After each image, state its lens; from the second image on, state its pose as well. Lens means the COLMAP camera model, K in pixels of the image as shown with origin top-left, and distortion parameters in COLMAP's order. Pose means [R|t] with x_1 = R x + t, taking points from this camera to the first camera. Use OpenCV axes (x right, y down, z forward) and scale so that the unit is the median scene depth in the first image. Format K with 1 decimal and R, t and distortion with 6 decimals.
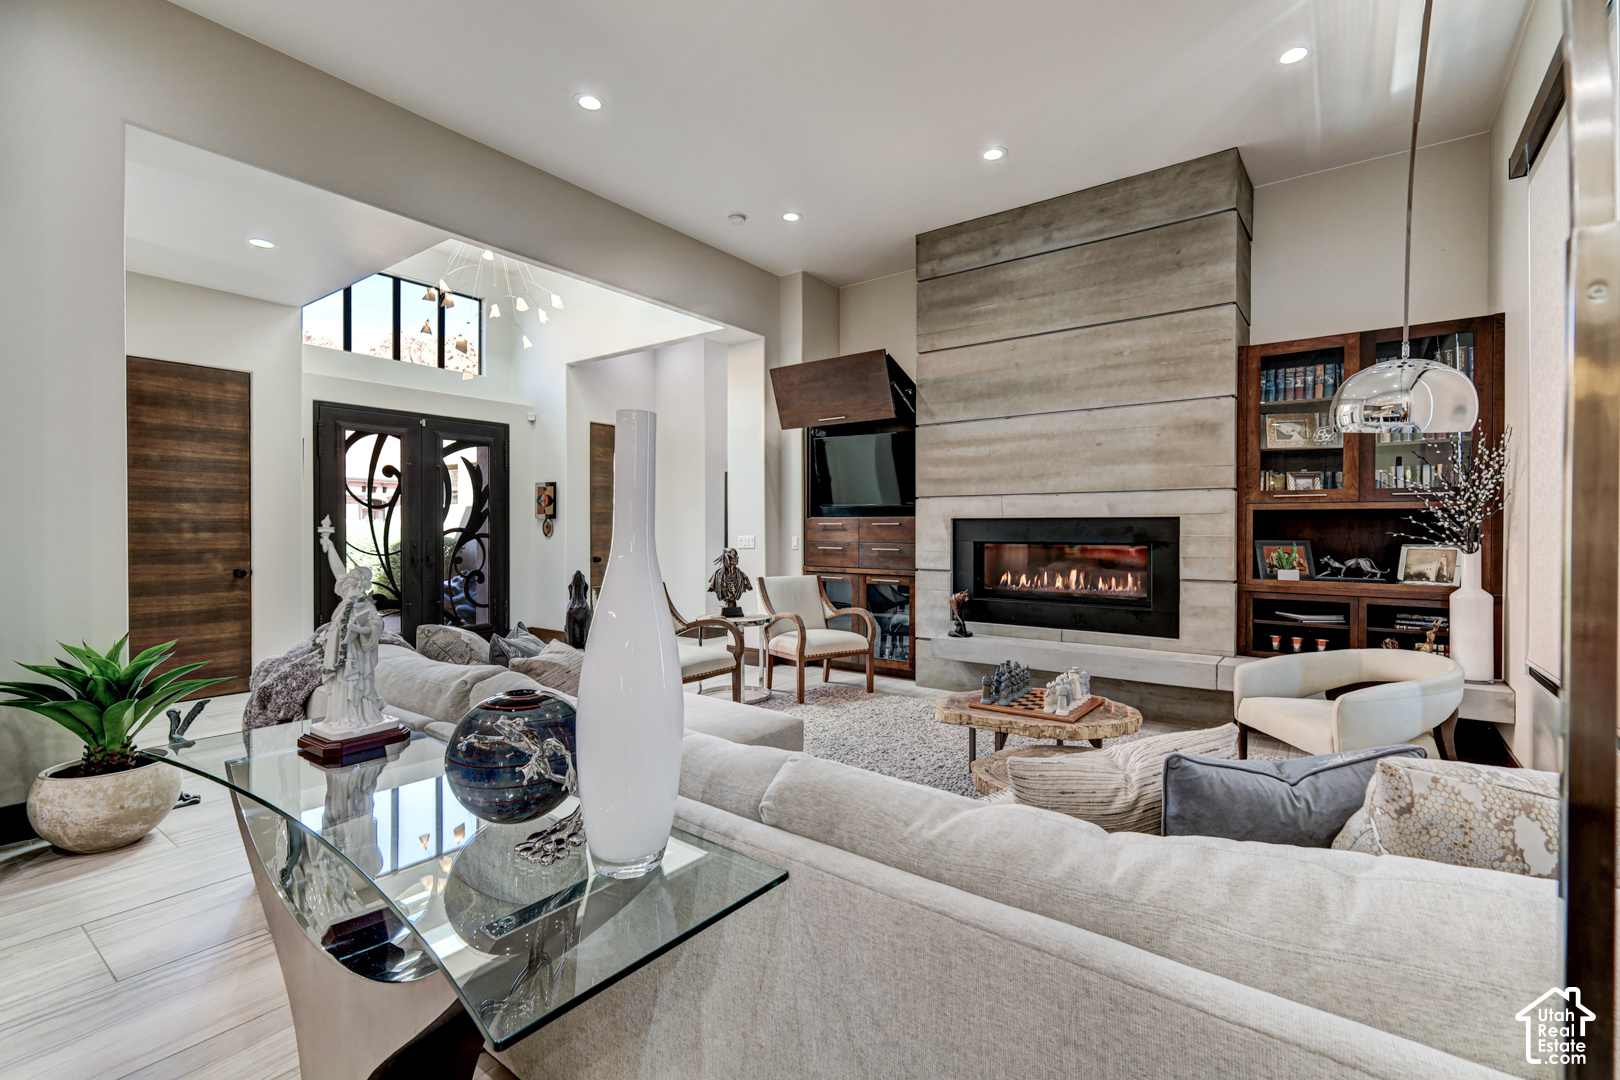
lens RADIAL K [[713.3, 0, 817.7], [0, 713.3, 537.5], [0, 0, 1]] dist [0.002633, -0.001217]
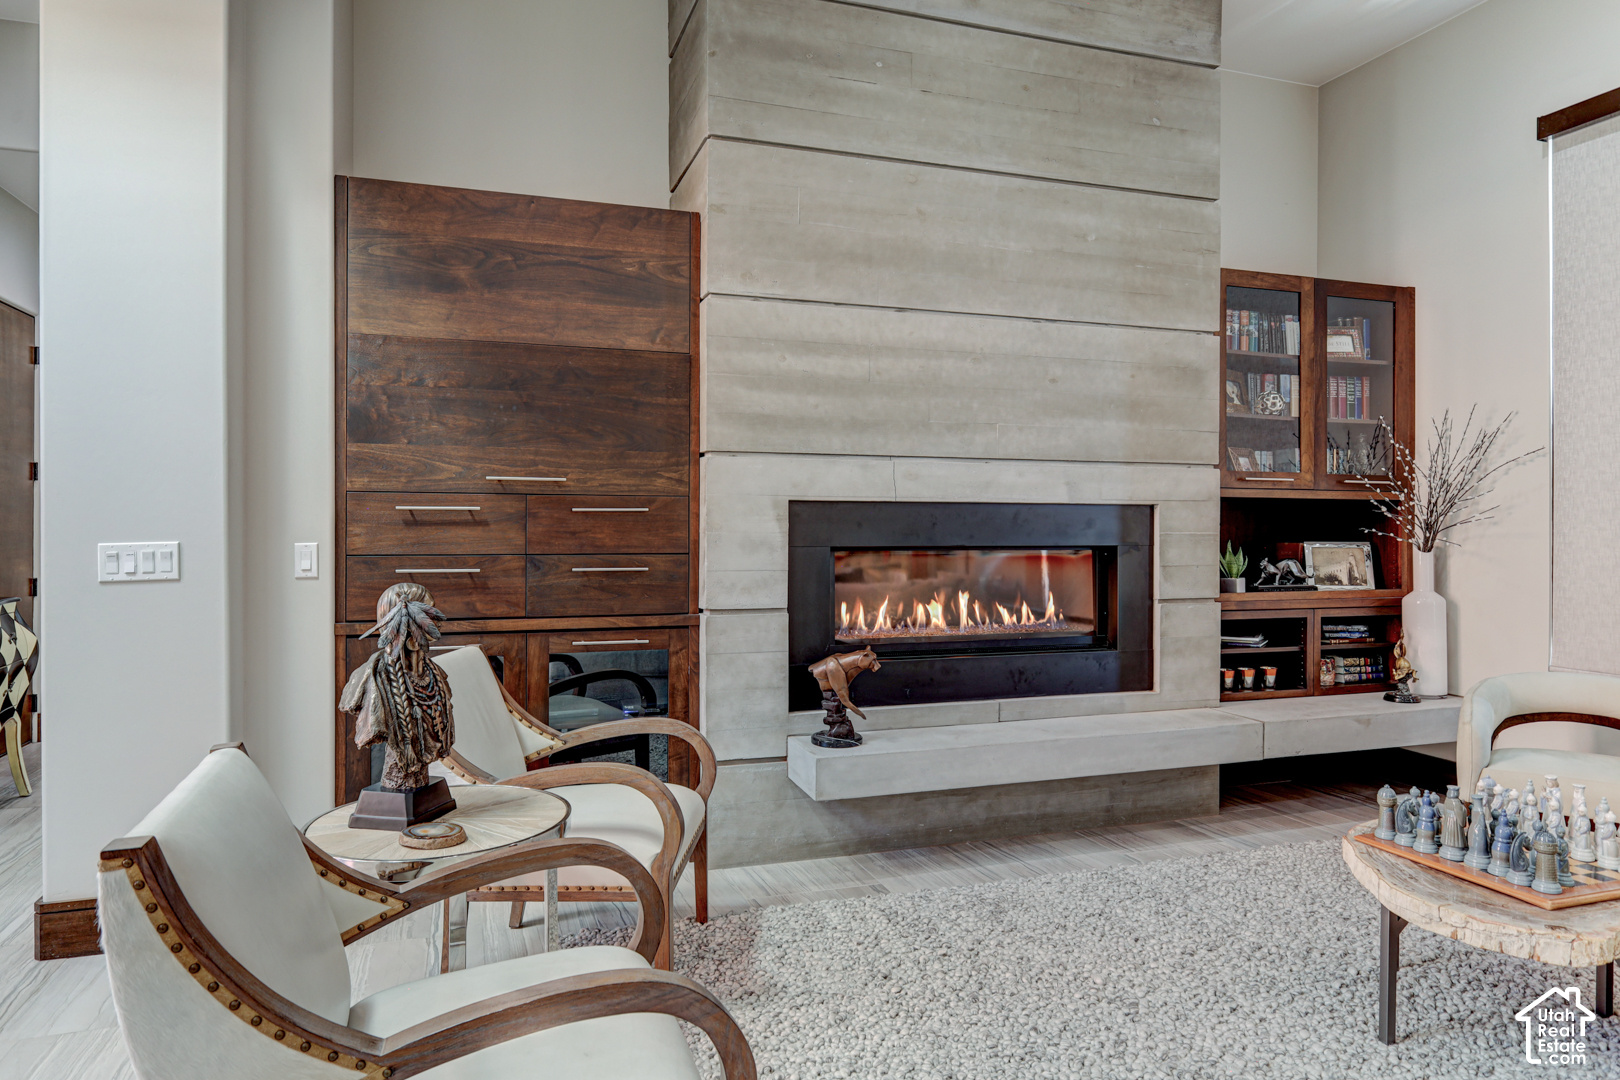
lens RADIAL K [[1002.6, 0, 814.2], [0, 1002.6, 526.6], [0, 0, 1]] dist [-0.000709, -0.001770]
pose [[0.572246, -0.000637, 0.820082, -0.411217], [0.008208, 0.999954, -0.004950, -0.006530], [-0.820041, 0.009564, 0.572225, 0.696543]]
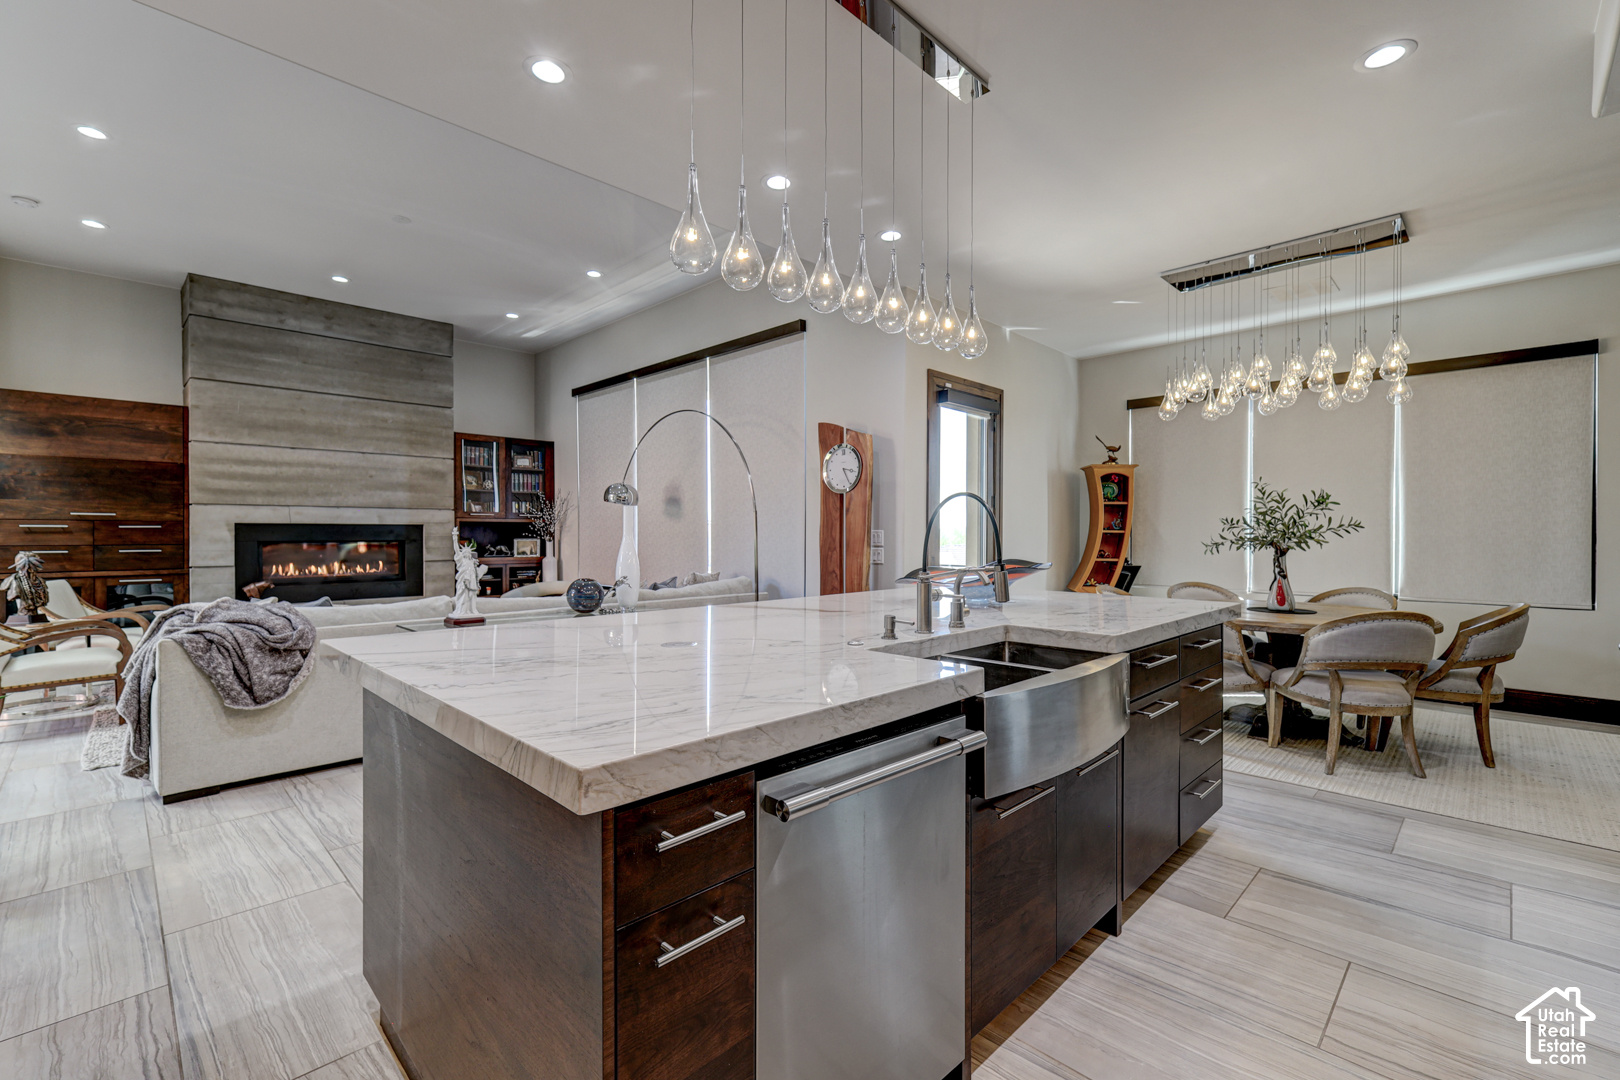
lens RADIAL K [[713.3, 0, 812.8], [0, 713.3, 537.0], [0, 0, 1]] dist [0.002633, -0.001217]
pose [[0.157200, -0.010971, 0.987506, -0.989899], [0.010184, 0.999903, 0.009488, -0.005255], [-0.987514, 0.008565, 0.157297, -0.182813]]
